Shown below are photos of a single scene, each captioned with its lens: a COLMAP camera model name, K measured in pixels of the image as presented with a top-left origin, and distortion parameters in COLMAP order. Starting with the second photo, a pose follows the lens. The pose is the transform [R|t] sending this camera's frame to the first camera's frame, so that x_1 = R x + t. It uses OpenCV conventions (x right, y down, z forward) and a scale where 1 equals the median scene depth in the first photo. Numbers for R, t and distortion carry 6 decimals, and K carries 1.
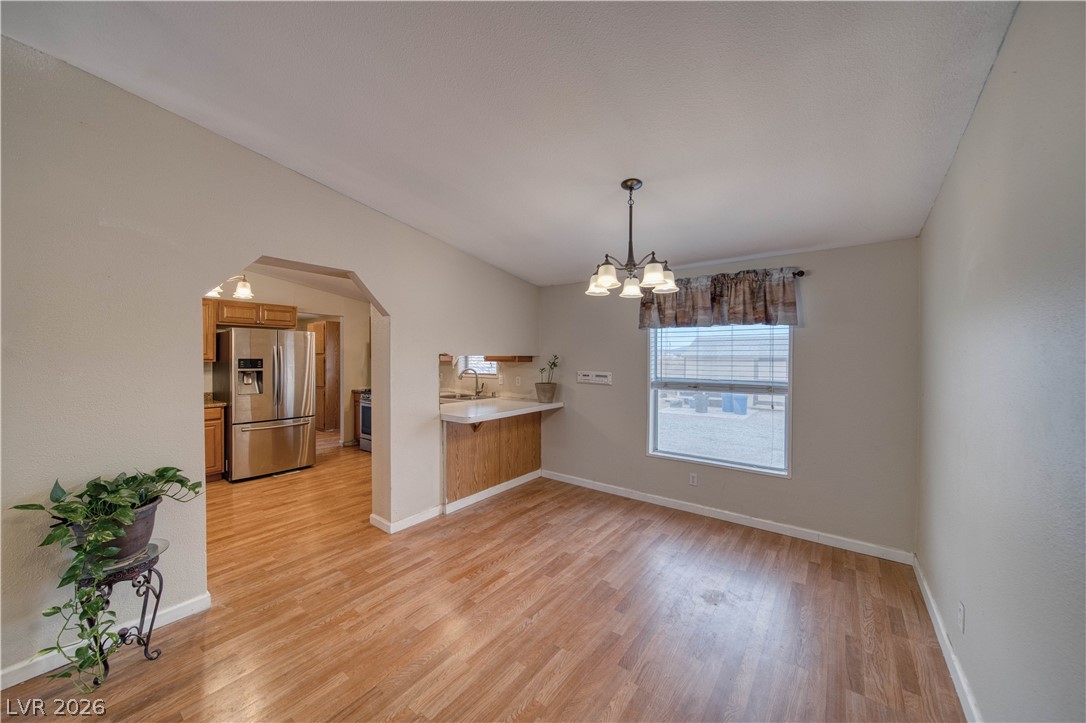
lens RADIAL K [[397.3, 0, 528.7], [0, 397.3, 360.3], [0, 0, 1]] dist [0.001020, -0.001906]
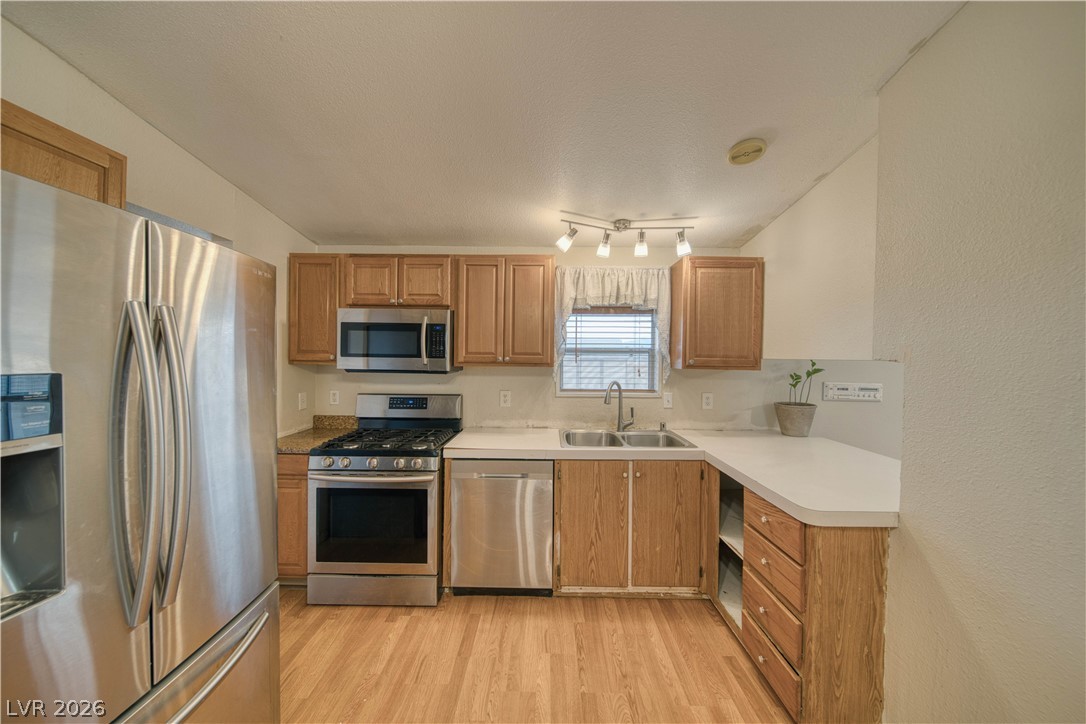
lens RADIAL K [[379.7, 0, 543.5], [0, 379.7, 358.3], [0, 0, 1]] dist [-0.001888, -0.001401]
pose [[0.789470, 0.002931, 0.613782, -0.718380], [-0.003735, 0.999993, 0.000029, -0.012904], [-0.613778, -0.002315, 0.789476, 0.896285]]
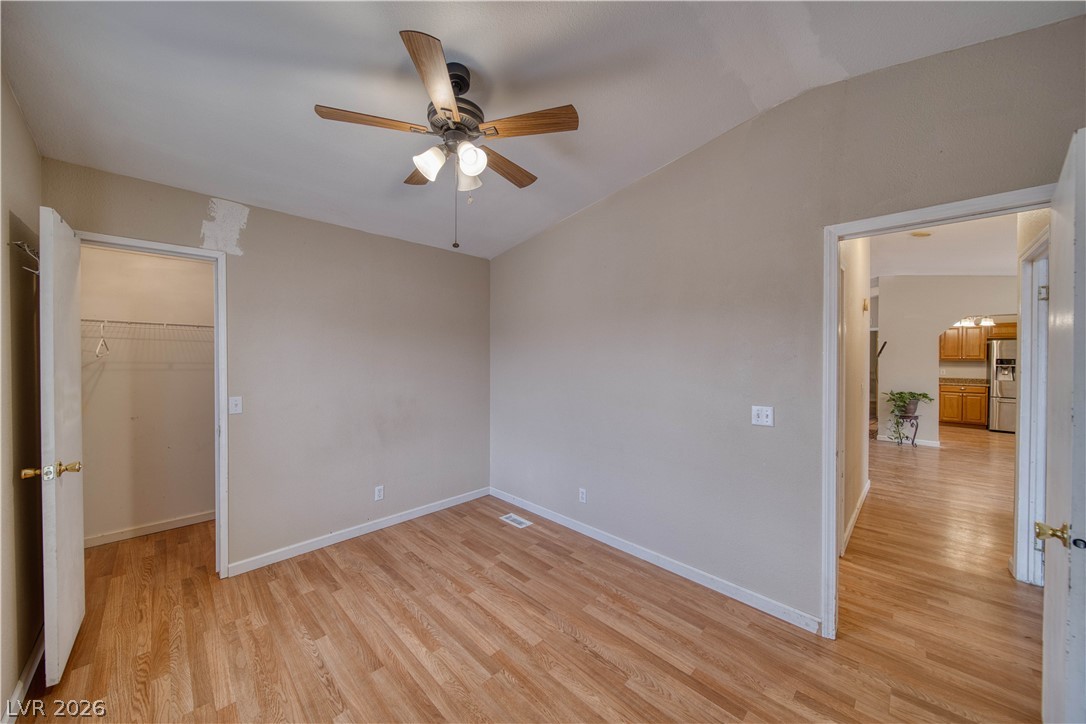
lens RADIAL K [[379.7, 0, 549.4], [0, 379.7, 360.3], [0, 0, 1]] dist [-0.001888, -0.001401]
pose [[-0.094658, 0.005804, -0.995493, 1.193068], [-0.014428, 0.999870, 0.007202, 0.021109], [0.995405, 0.015045, -0.094562, -0.841645]]
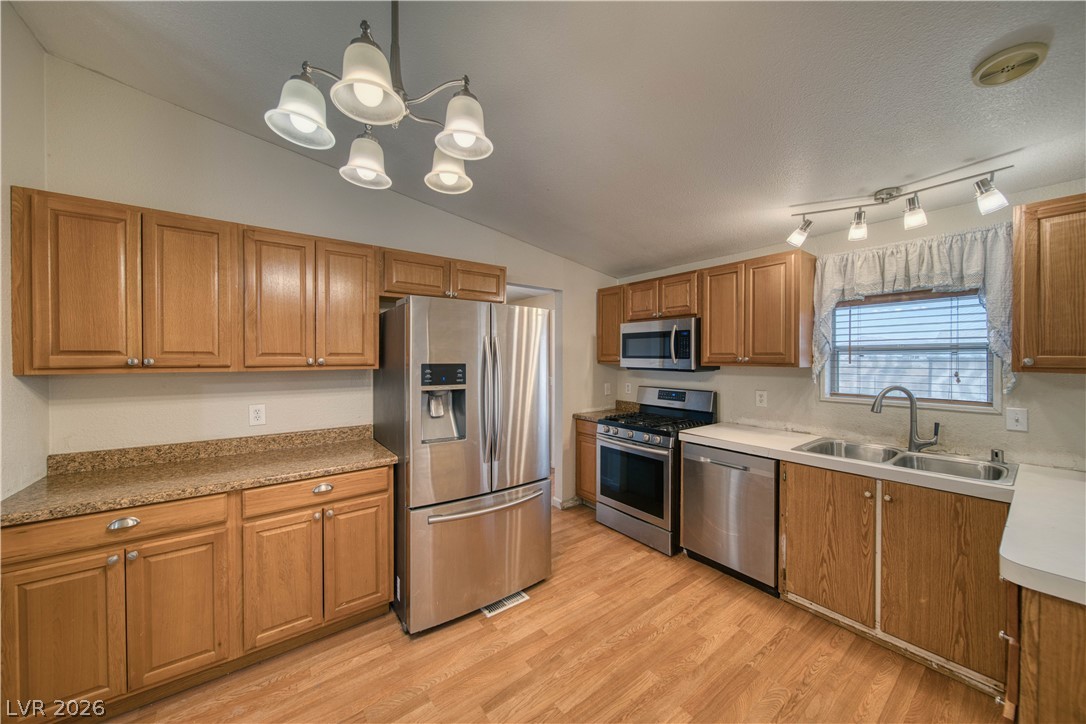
lens RADIAL K [[379.7, 0, 541.6], [0, 379.7, 359.6], [0, 0, 1]] dist [-0.001888, -0.001401]
pose [[0.966753, -0.000183, -0.255712, -0.554014], [-0.000241, 0.999999, -0.001628, -0.009594], [0.255712, 0.001635, 0.966752, 0.700264]]
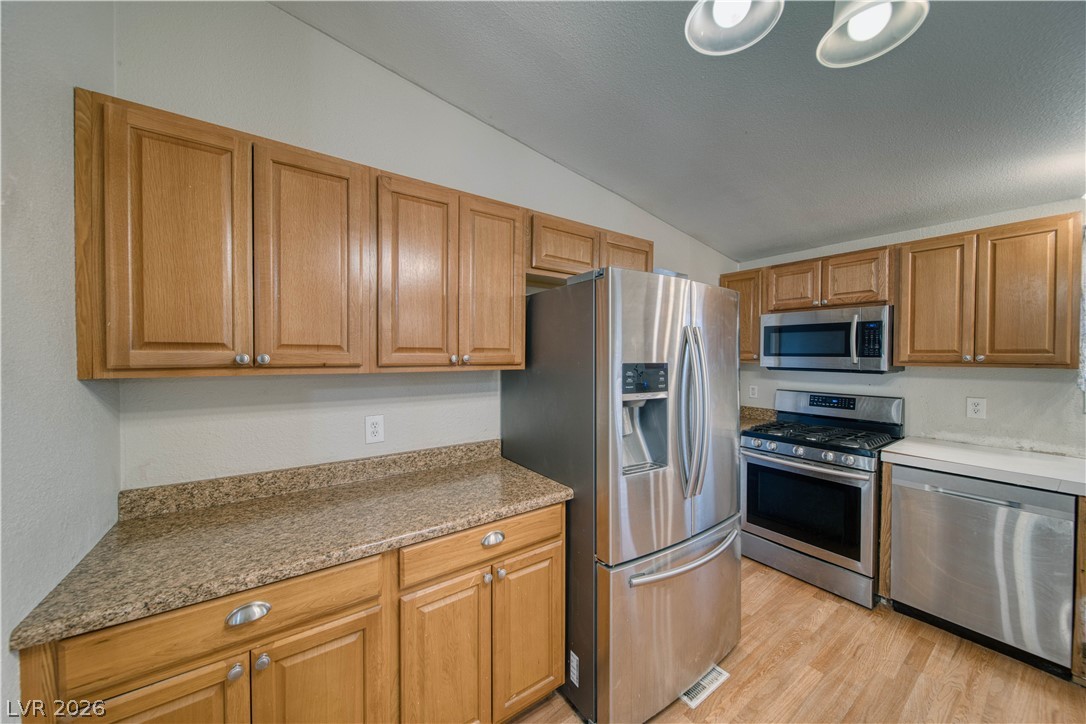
lens RADIAL K [[379.7, 0, 541.0], [0, 379.7, 359.5], [0, 0, 1]] dist [-0.001888, -0.001401]
pose [[0.959653, 0.004660, -0.281148, -0.803479], [-0.003649, 0.999985, 0.004120, -0.009503], [0.281163, -0.002927, 0.959656, 0.778076]]
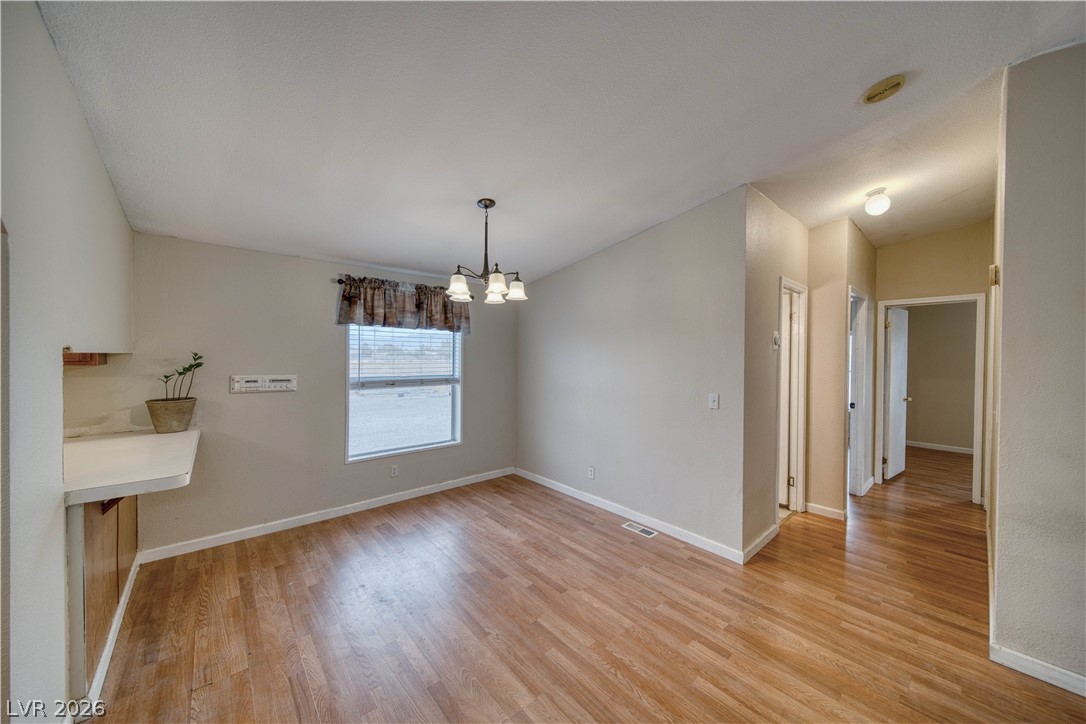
lens RADIAL K [[379.7, 0, 541.3], [0, 379.7, 359.5], [0, 0, 1]] dist [-0.001888, -0.001401]
pose [[0.179311, -0.008715, 0.983754, -0.482458], [0.005147, 0.999955, 0.007921, -0.004648], [-0.983779, 0.003643, 0.179348, 0.405225]]
